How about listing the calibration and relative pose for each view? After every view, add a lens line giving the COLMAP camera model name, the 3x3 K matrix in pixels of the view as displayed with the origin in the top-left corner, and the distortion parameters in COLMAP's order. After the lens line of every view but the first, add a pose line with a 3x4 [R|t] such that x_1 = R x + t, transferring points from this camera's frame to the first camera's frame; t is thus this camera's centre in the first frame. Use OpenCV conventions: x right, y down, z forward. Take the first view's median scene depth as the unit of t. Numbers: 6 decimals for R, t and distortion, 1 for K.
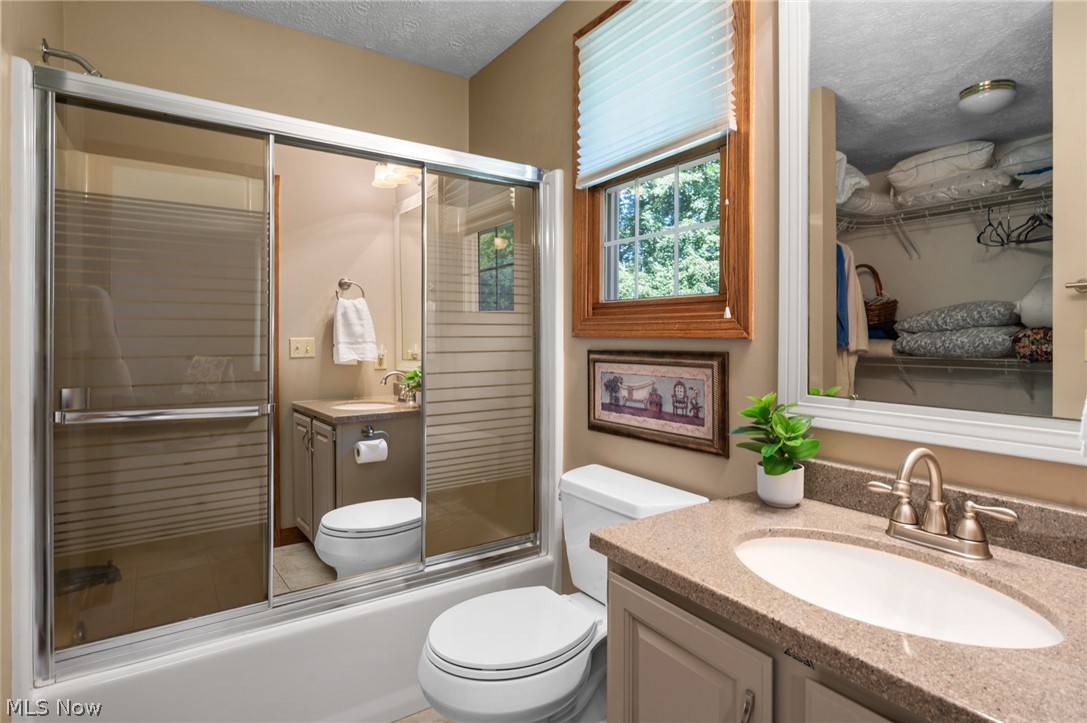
lens RADIAL K [[546.5, 0, 536.3], [0, 546.5, 333.5], [0, 0, 1]] dist [0.000742, -0.001256]
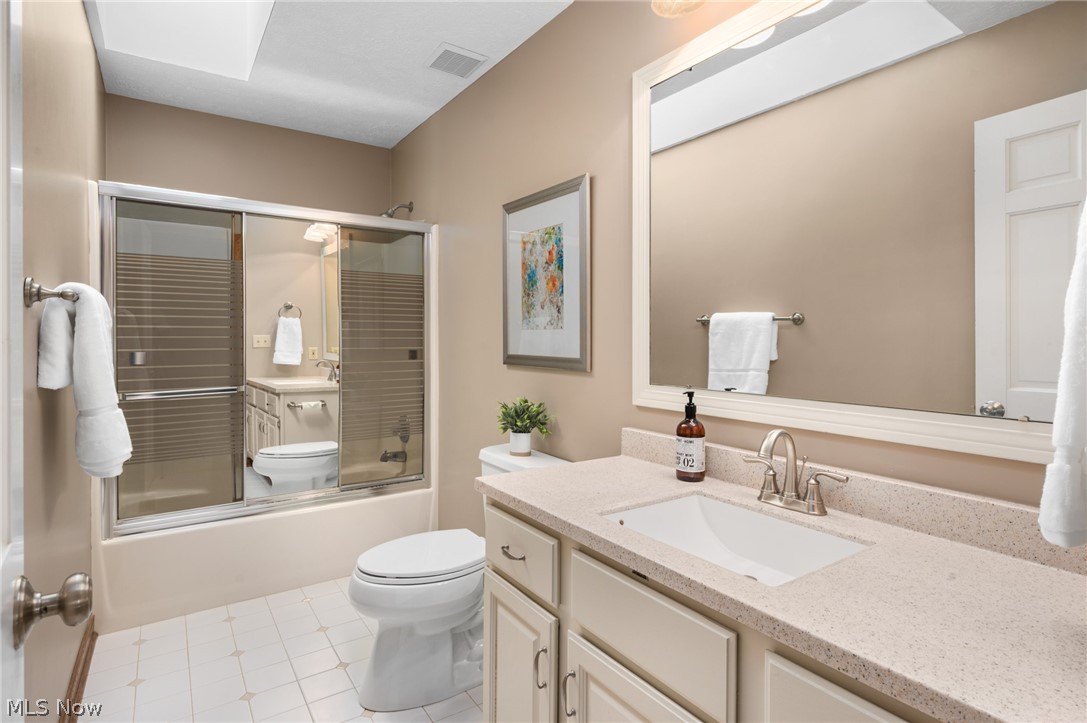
lens RADIAL K [[546.5, 0, 545.3], [0, 546.5, 361.0], [0, 0, 1]] dist [0.000742, -0.001256]
pose [[0.999957, 0.000217, -0.009314, 0.323286], [0.000165, 0.999158, 0.041030, 0.000477], [0.009315, -0.041029, 0.999115, -0.447255]]
